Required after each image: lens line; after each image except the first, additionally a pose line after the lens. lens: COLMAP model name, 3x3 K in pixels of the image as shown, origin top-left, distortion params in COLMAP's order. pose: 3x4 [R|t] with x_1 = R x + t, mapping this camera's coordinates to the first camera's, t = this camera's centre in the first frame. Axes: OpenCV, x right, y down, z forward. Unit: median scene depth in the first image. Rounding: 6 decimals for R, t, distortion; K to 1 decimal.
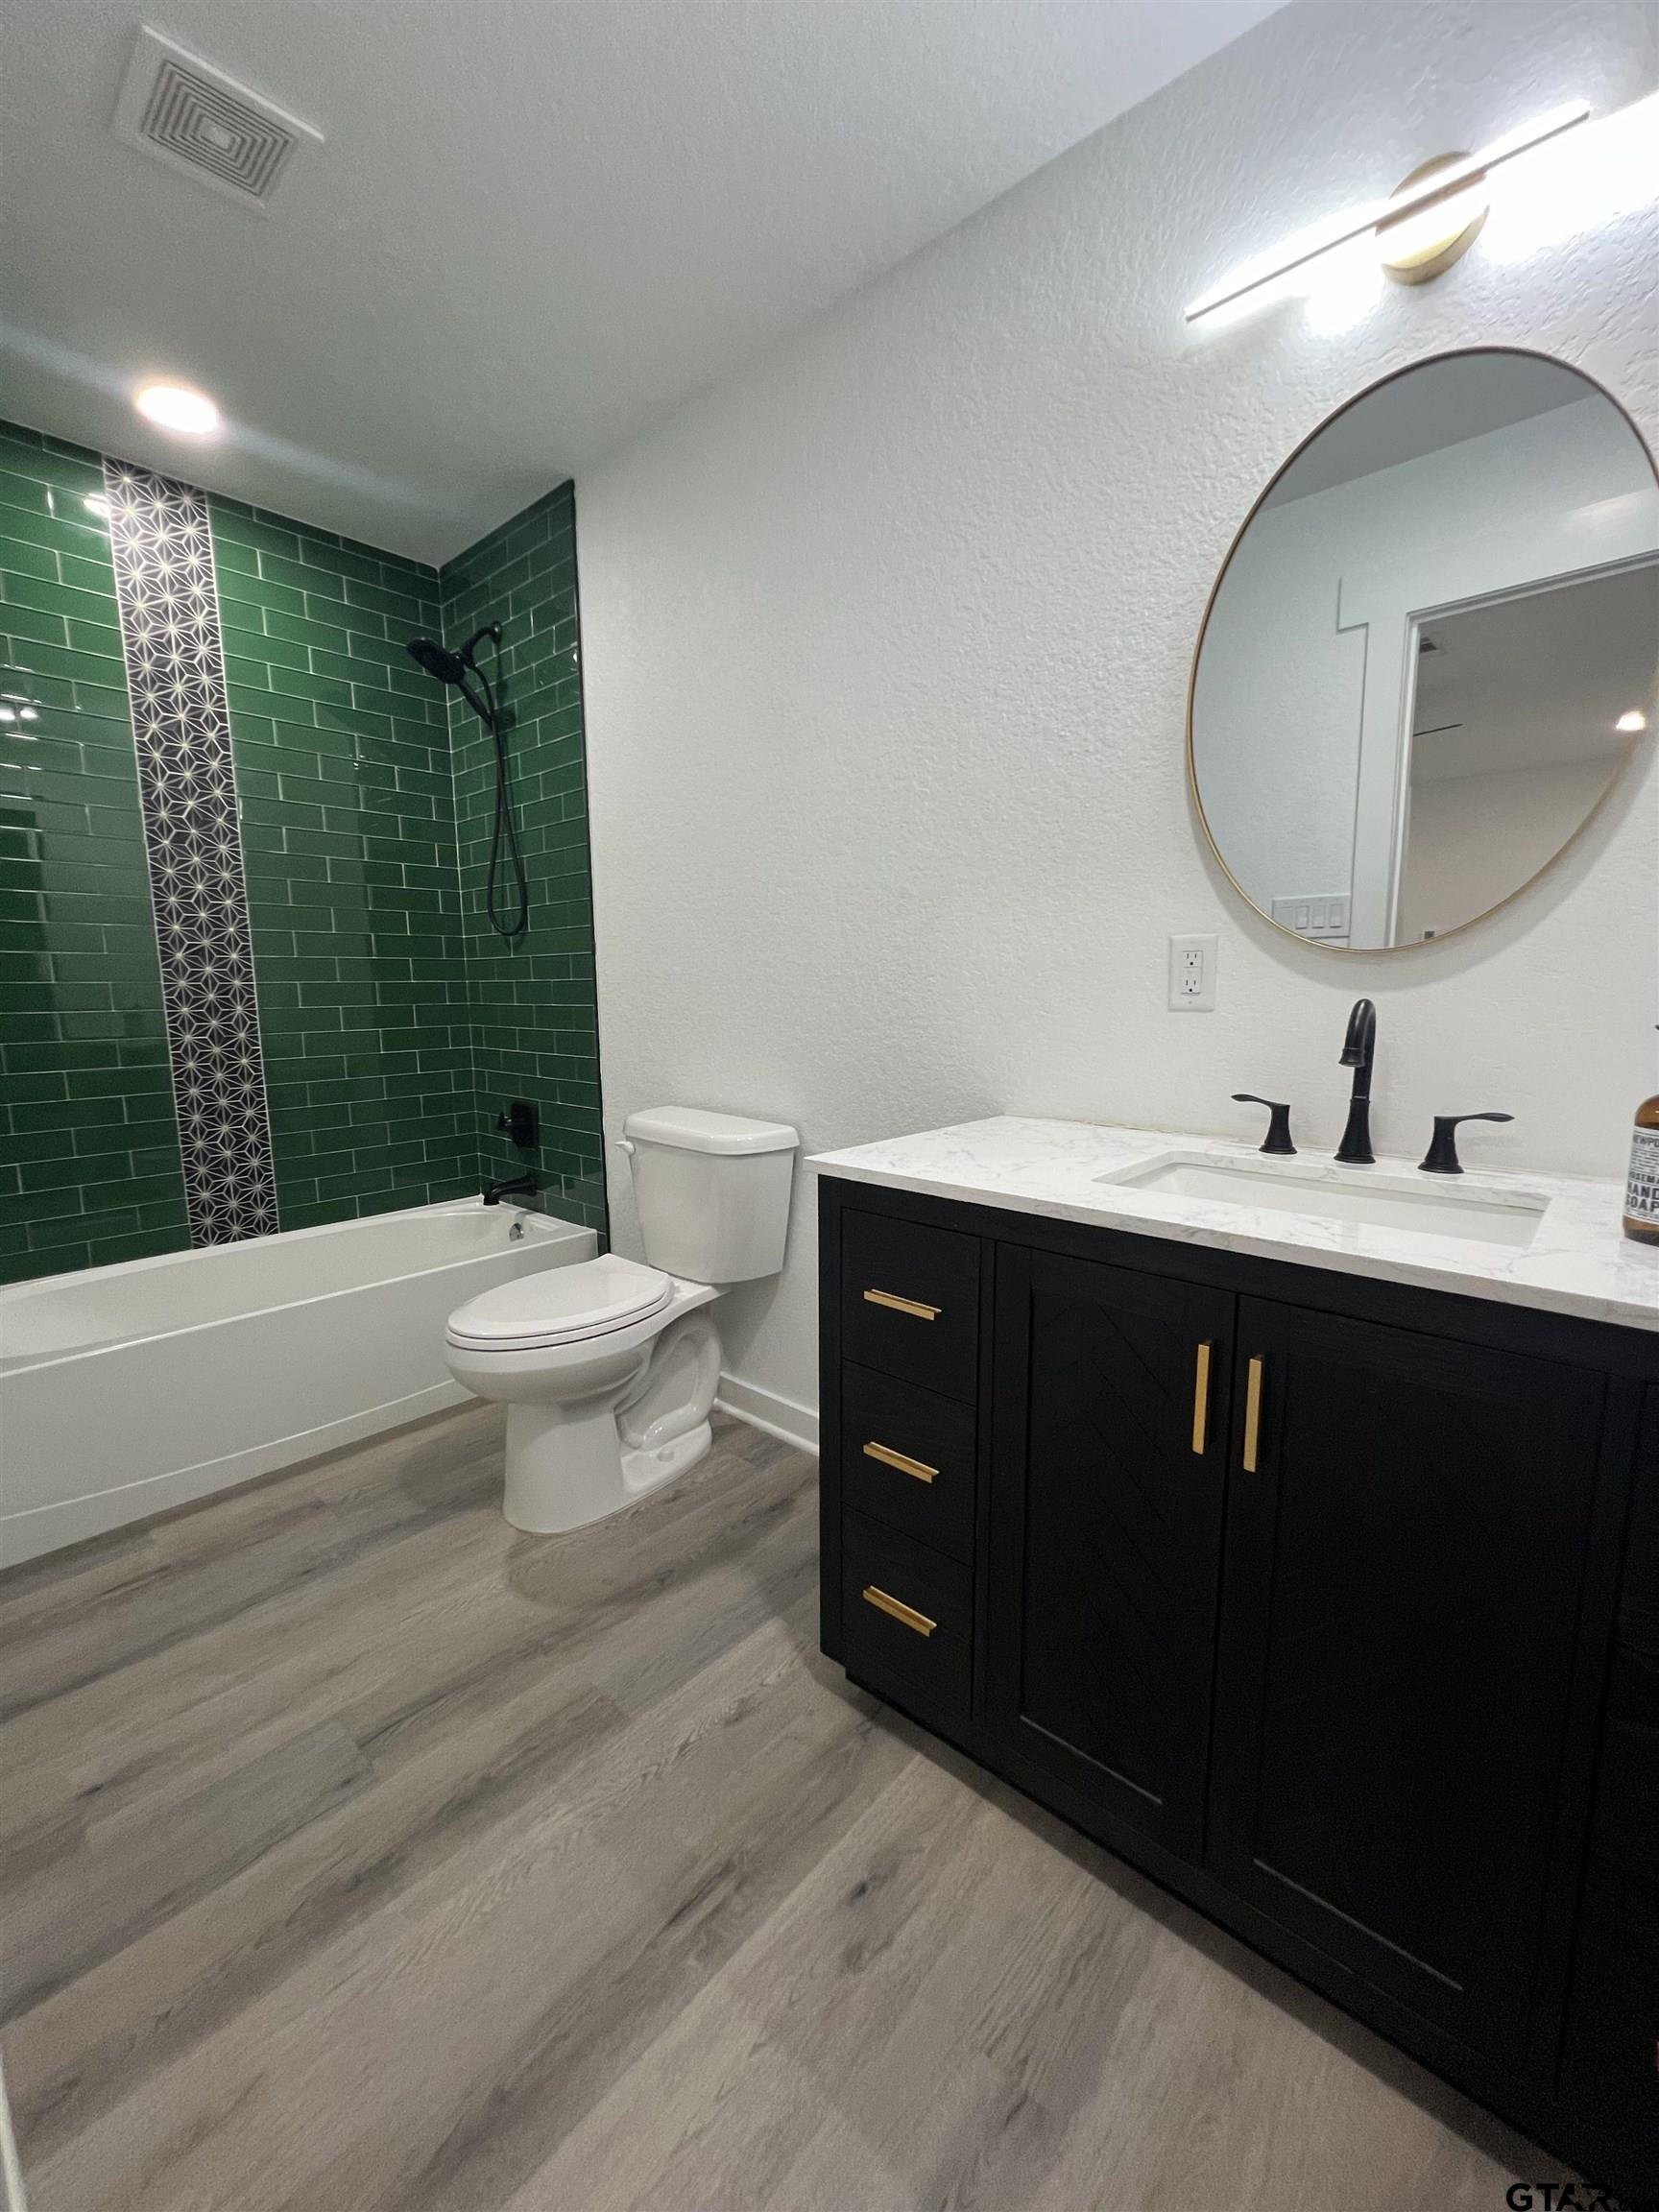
lens RADIAL K [[888.6, 0, 830.0], [0, 888.6, 1107.7], [0, 0, 1]] dist [-0.001421, 0.000526]
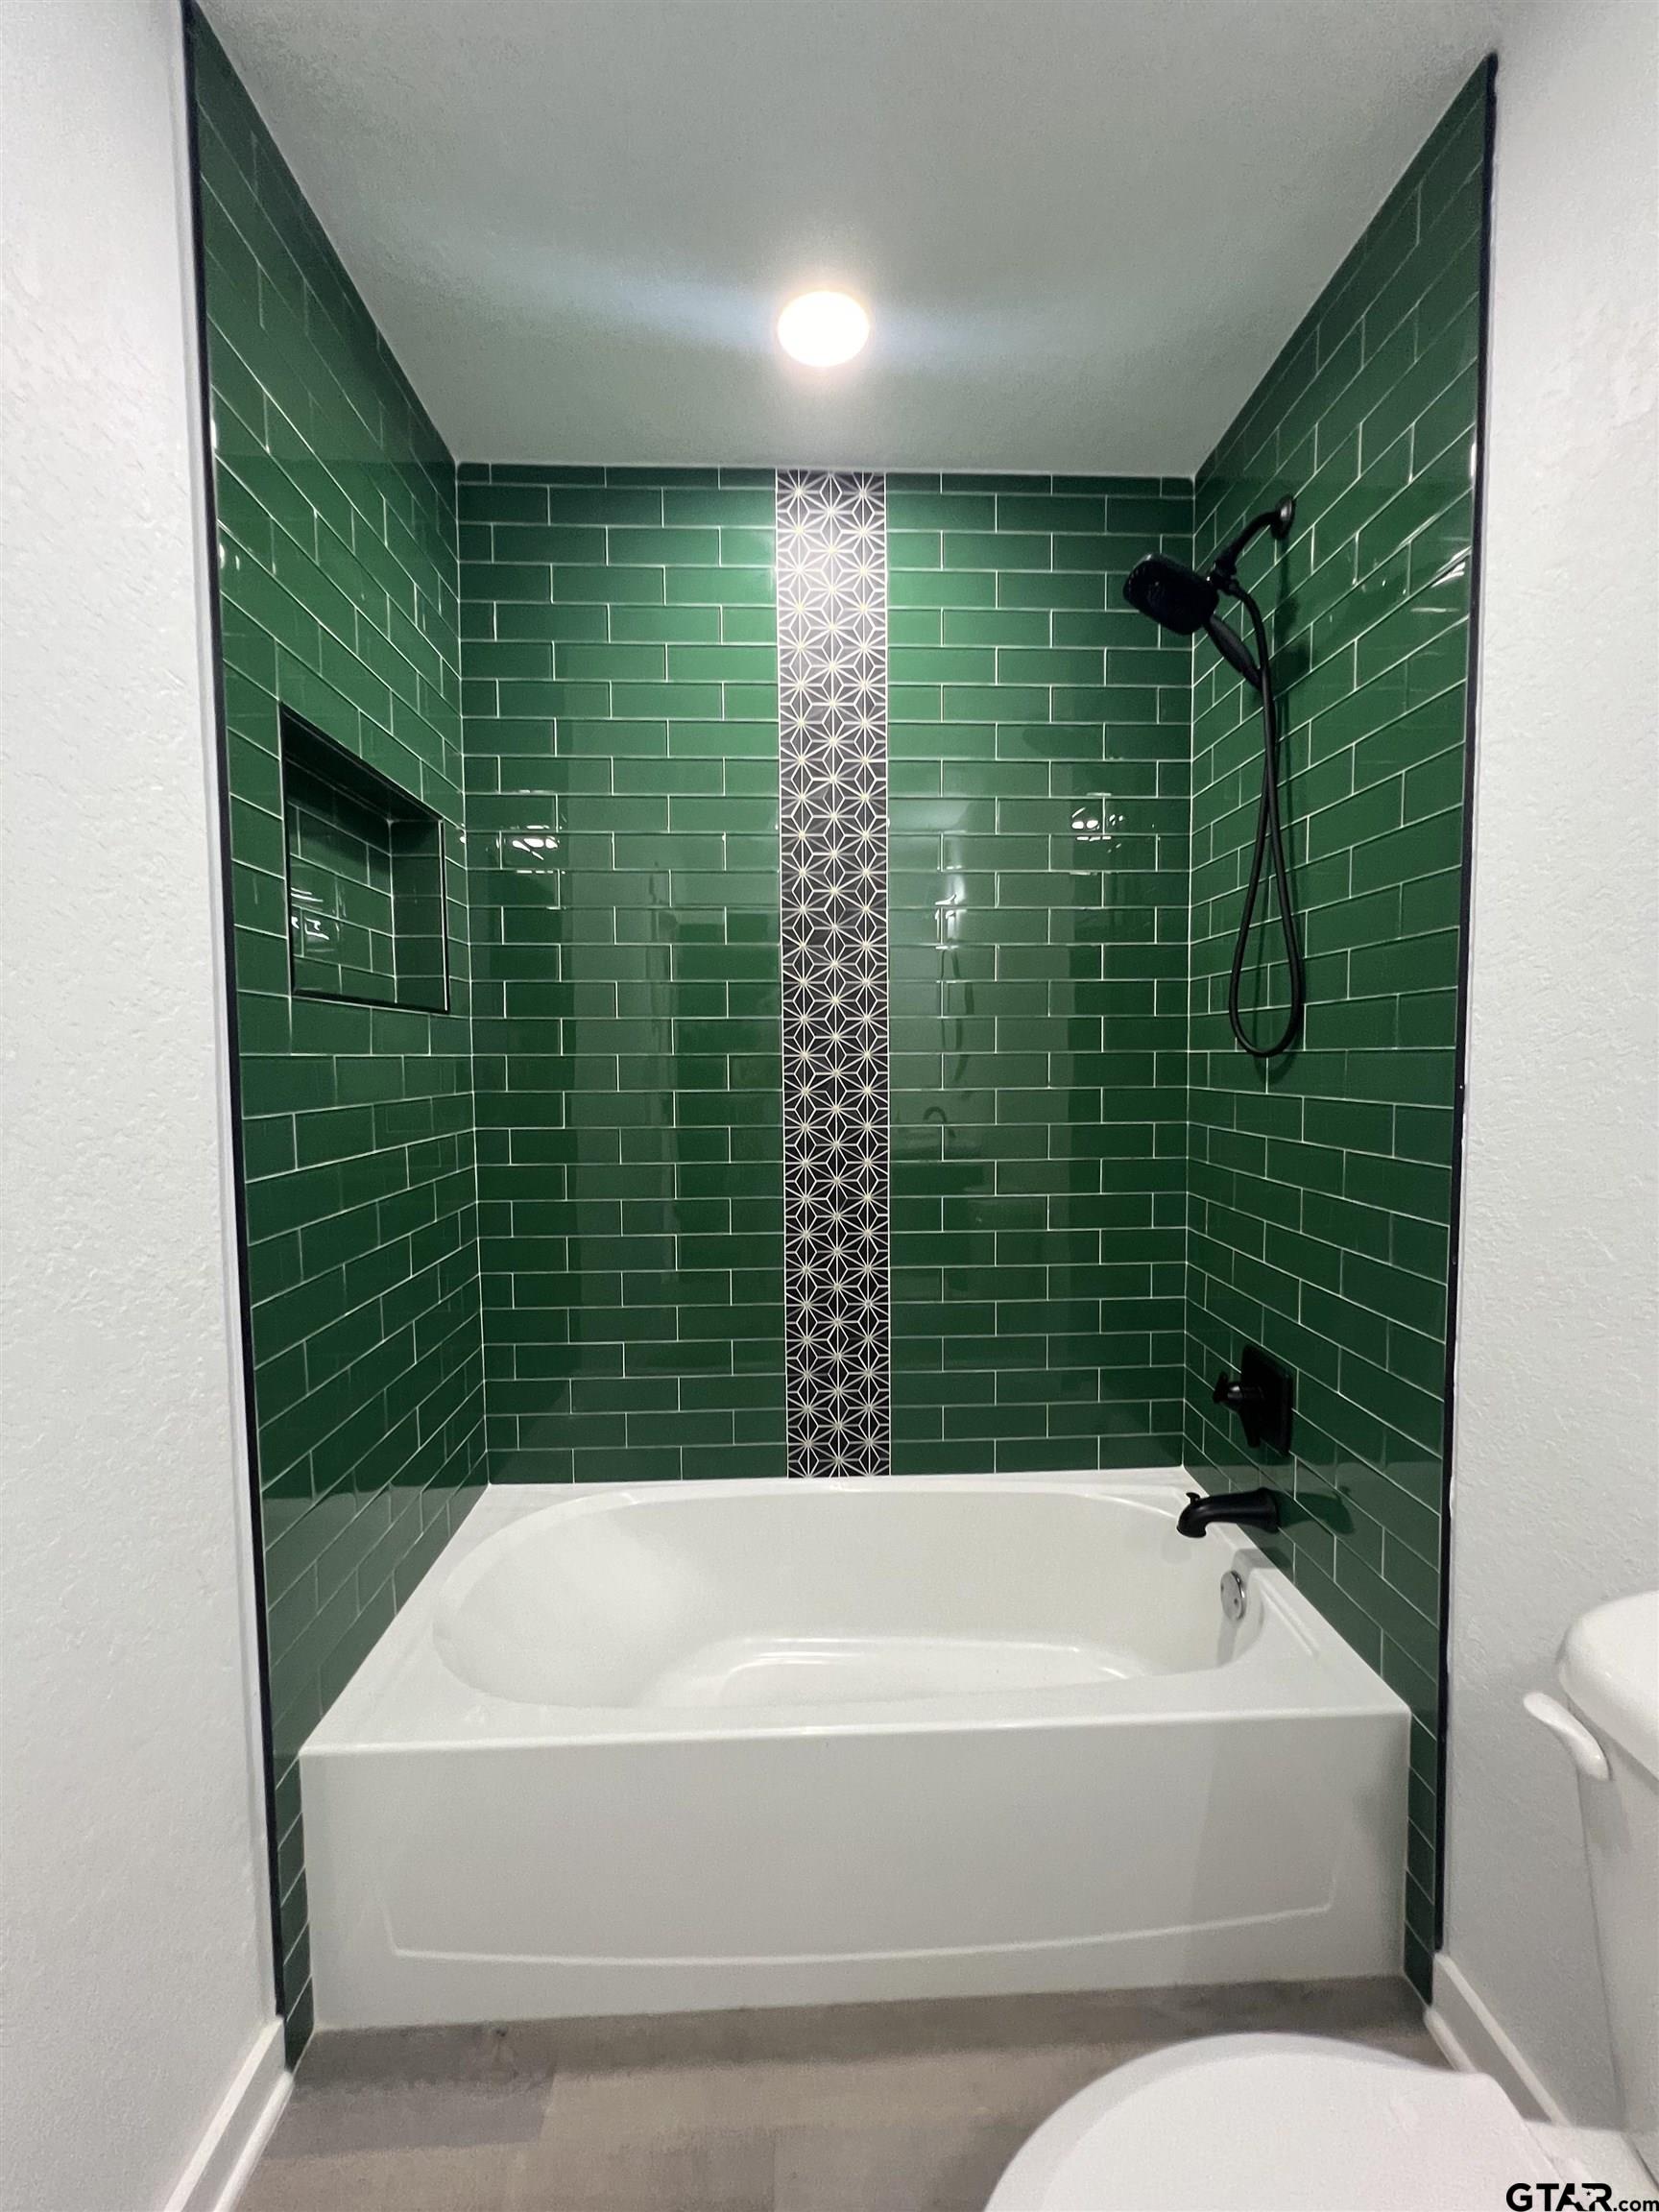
lens RADIAL K [[891.7, 0, 833.2], [0, 891.7, 1107.5], [0, 0, 1]] dist [-0.001448, 0.000567]
pose [[0.697781, 0.044519, -0.714927, -0.165316], [-0.098463, 0.994554, -0.034170, -0.128329], [0.709512, 0.094237, 0.698364, 0.467815]]
